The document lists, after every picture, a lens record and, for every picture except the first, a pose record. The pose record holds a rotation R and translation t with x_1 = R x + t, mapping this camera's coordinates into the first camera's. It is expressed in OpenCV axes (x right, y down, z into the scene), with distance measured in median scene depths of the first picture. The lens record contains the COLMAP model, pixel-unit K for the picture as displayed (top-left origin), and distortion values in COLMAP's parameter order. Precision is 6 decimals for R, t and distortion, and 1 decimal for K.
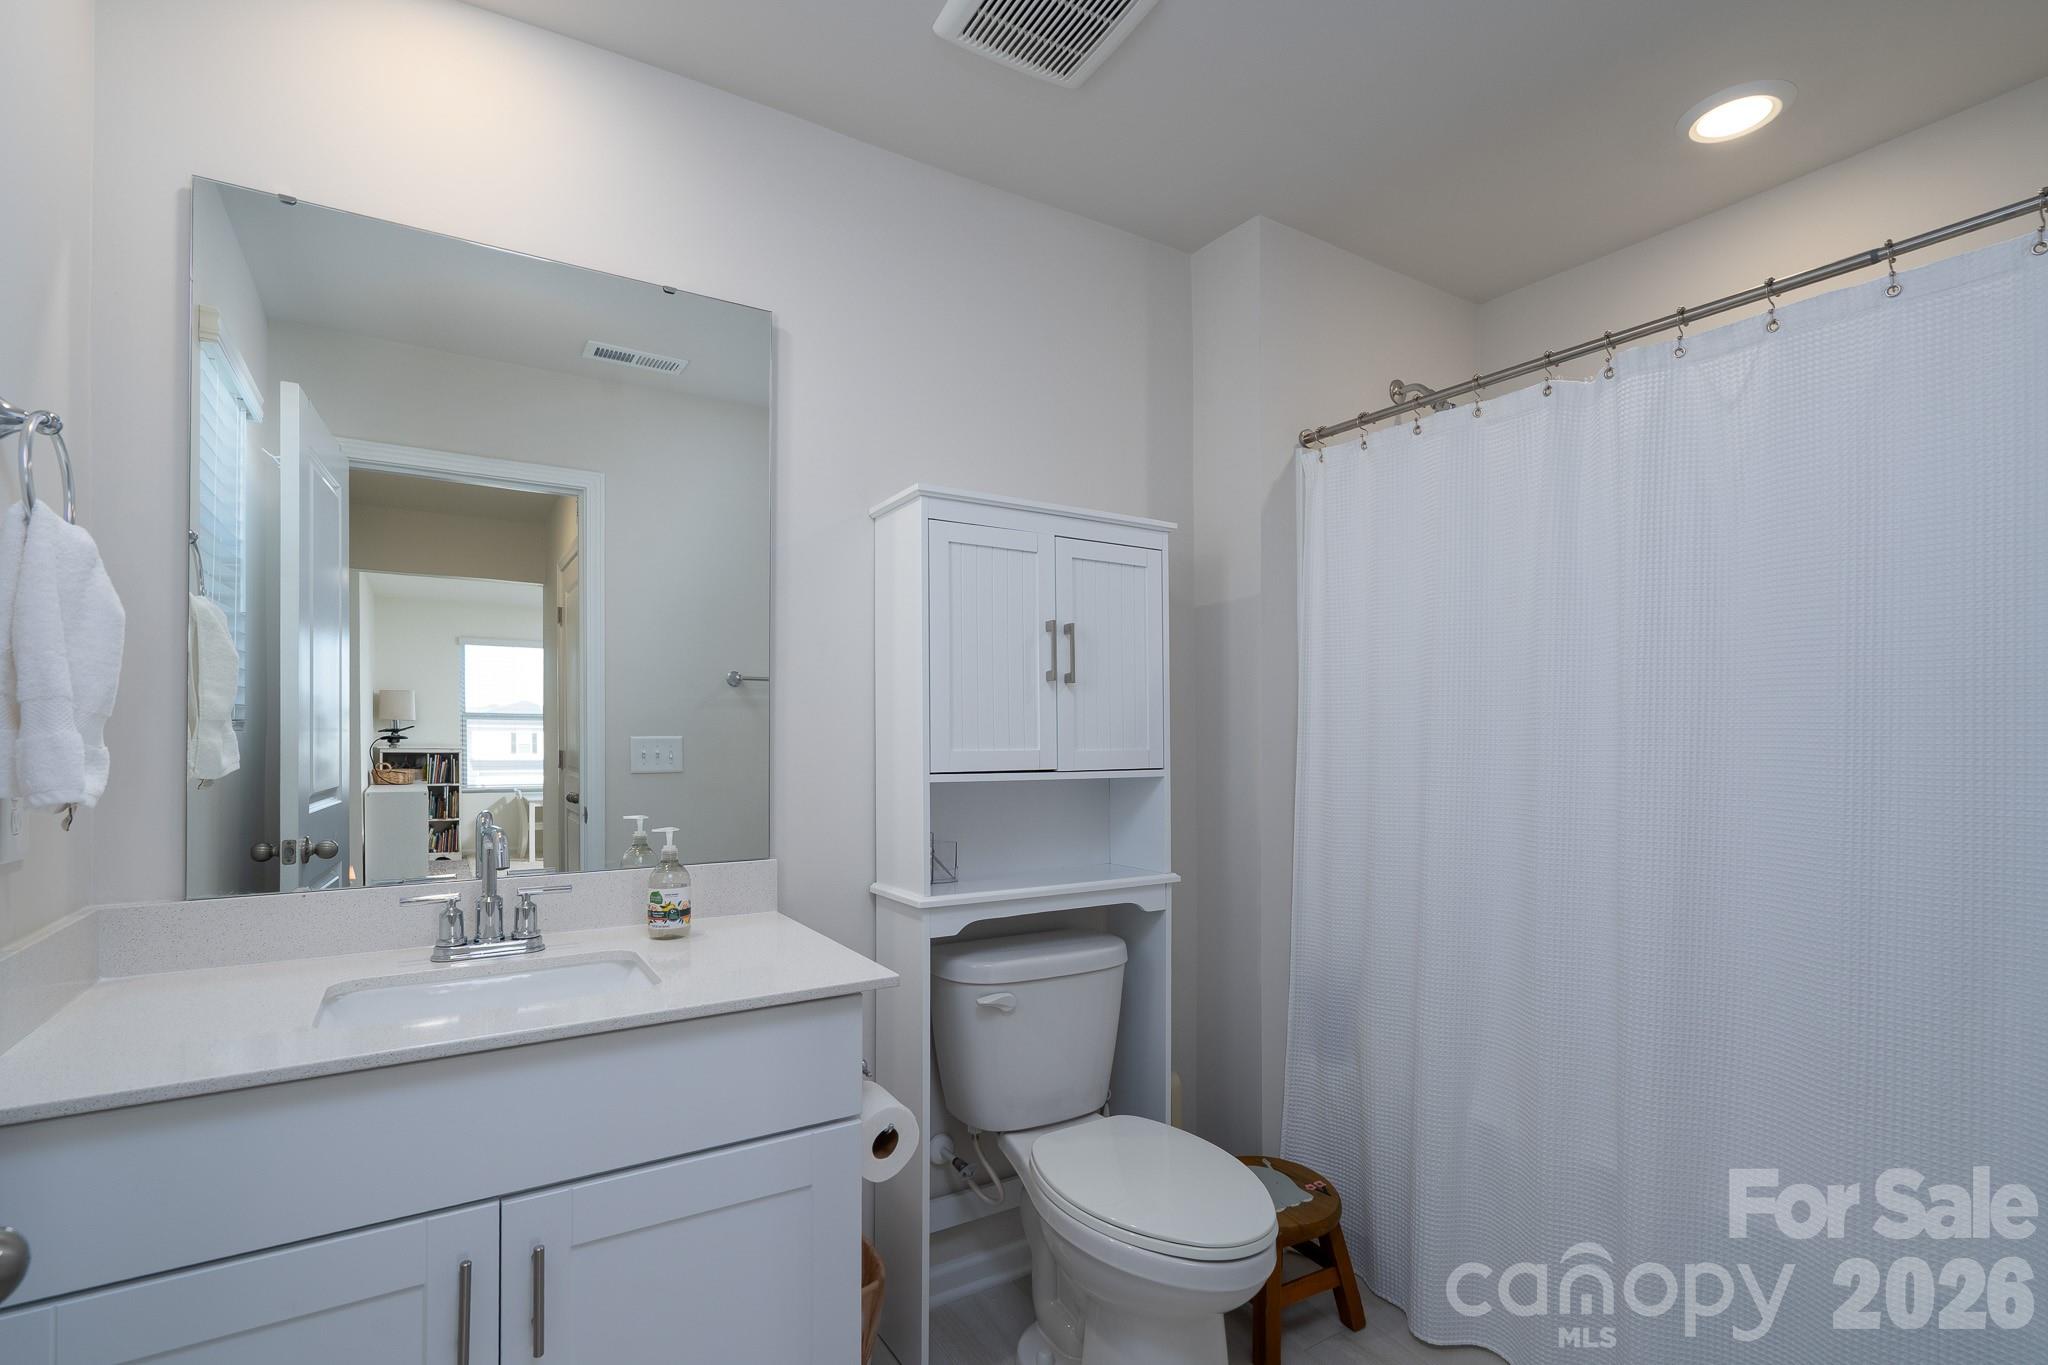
lens RADIAL K [[946.3, 0, 1029.0], [0, 946.3, 722.4], [0, 0, 1]] dist [-0.001858, 0.000667]
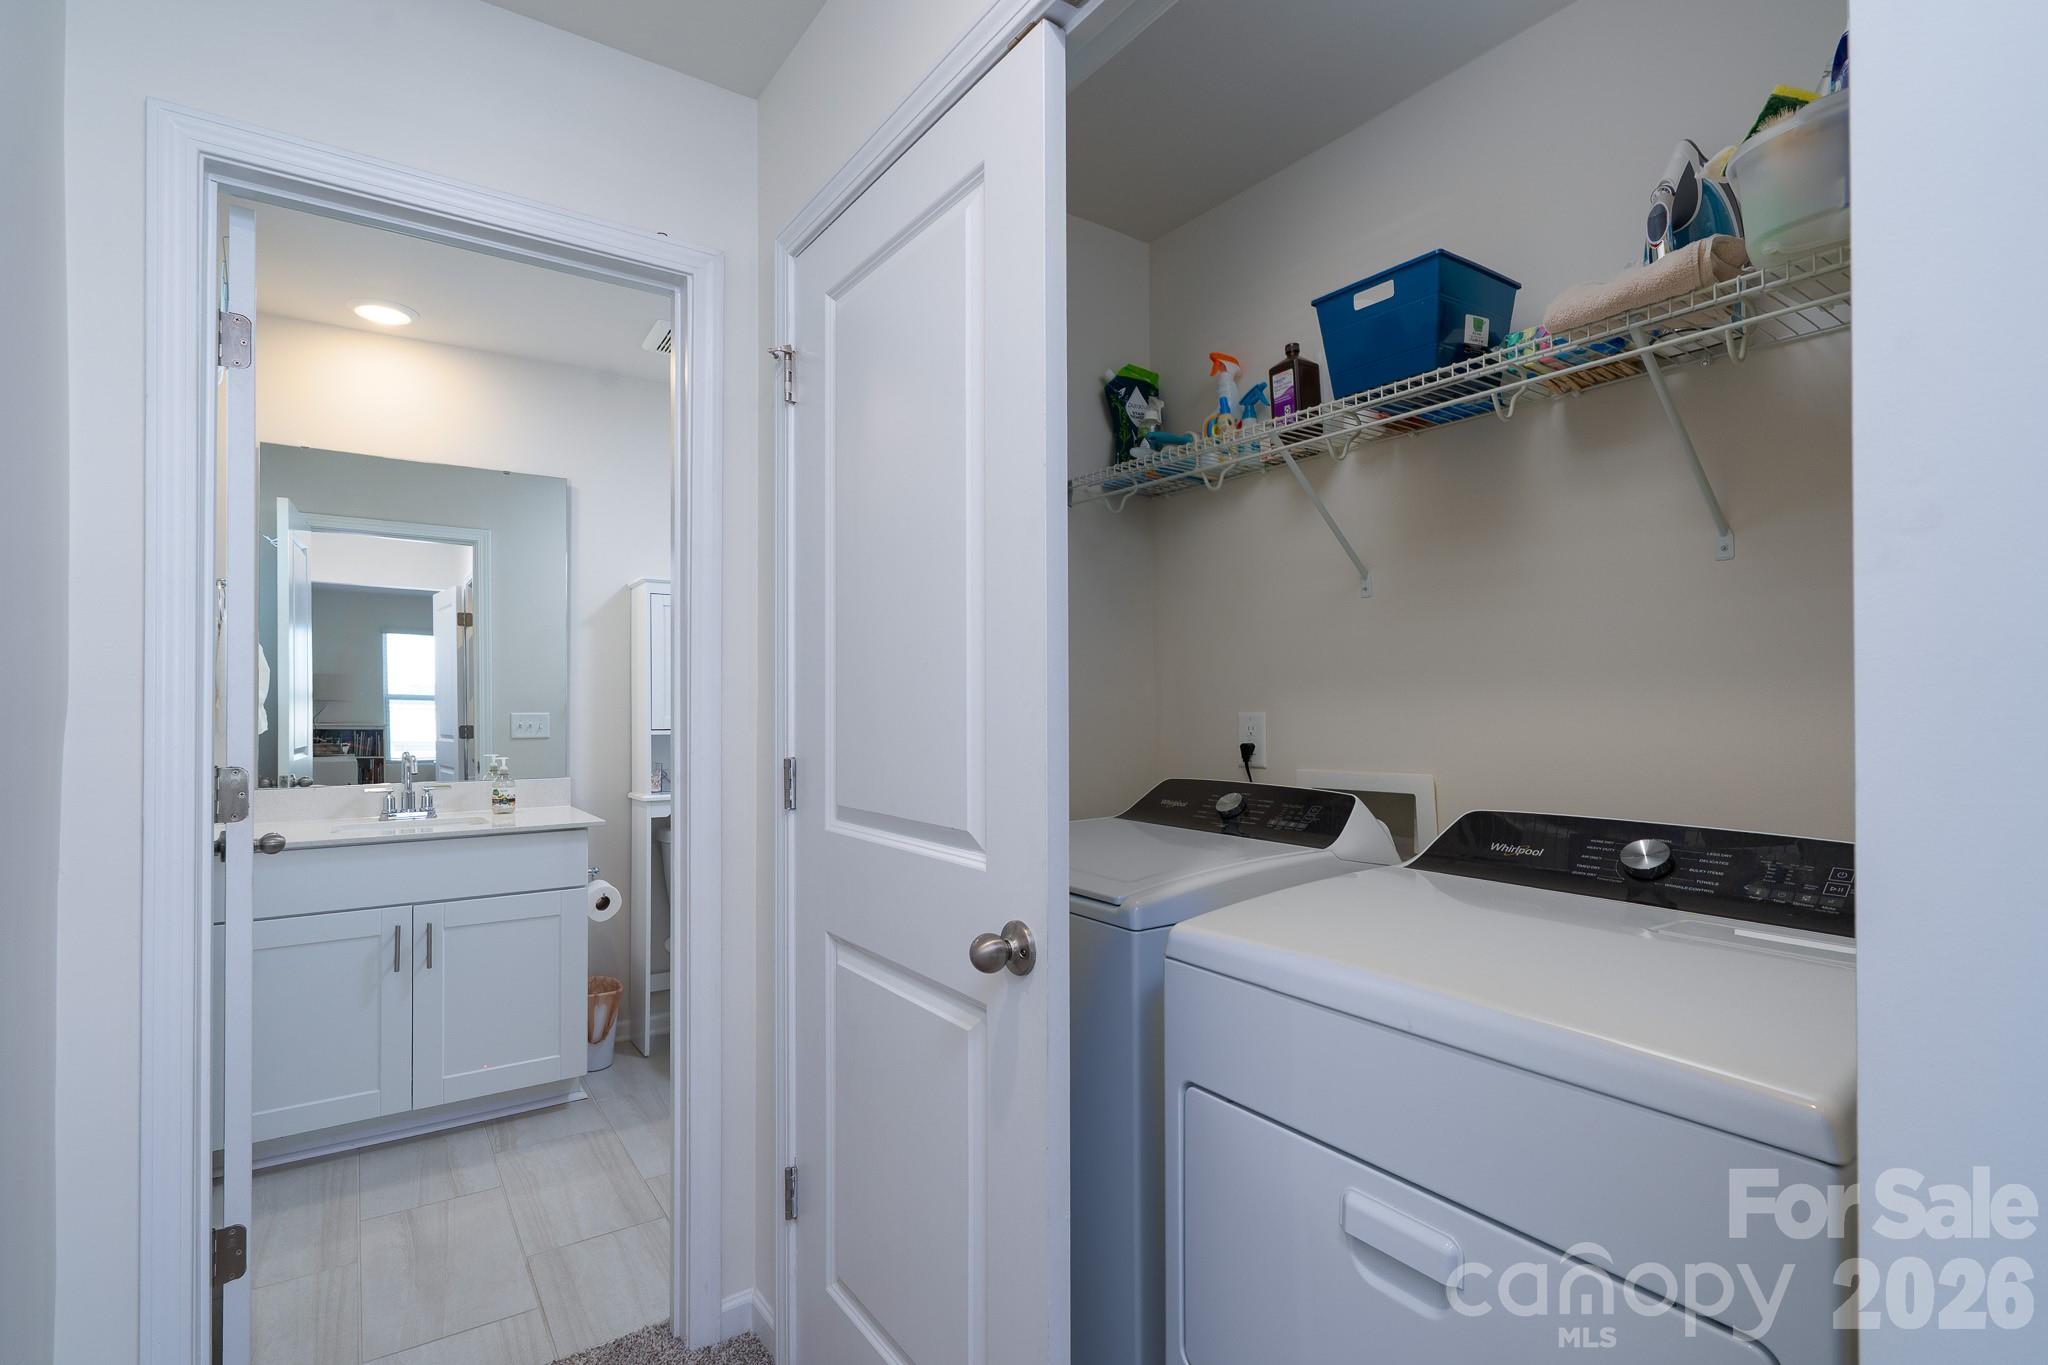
lens RADIAL K [[946.3, 0, 1020.6], [0, 946.3, 696.9], [0, 0, 1]] dist [-0.001858, 0.000667]
pose [[0.998553, -0.004968, 0.053541, 0.509687], [0.005109, 0.999984, -0.002497, -0.002657], [-0.053527, 0.002767, 0.998563, -0.882361]]
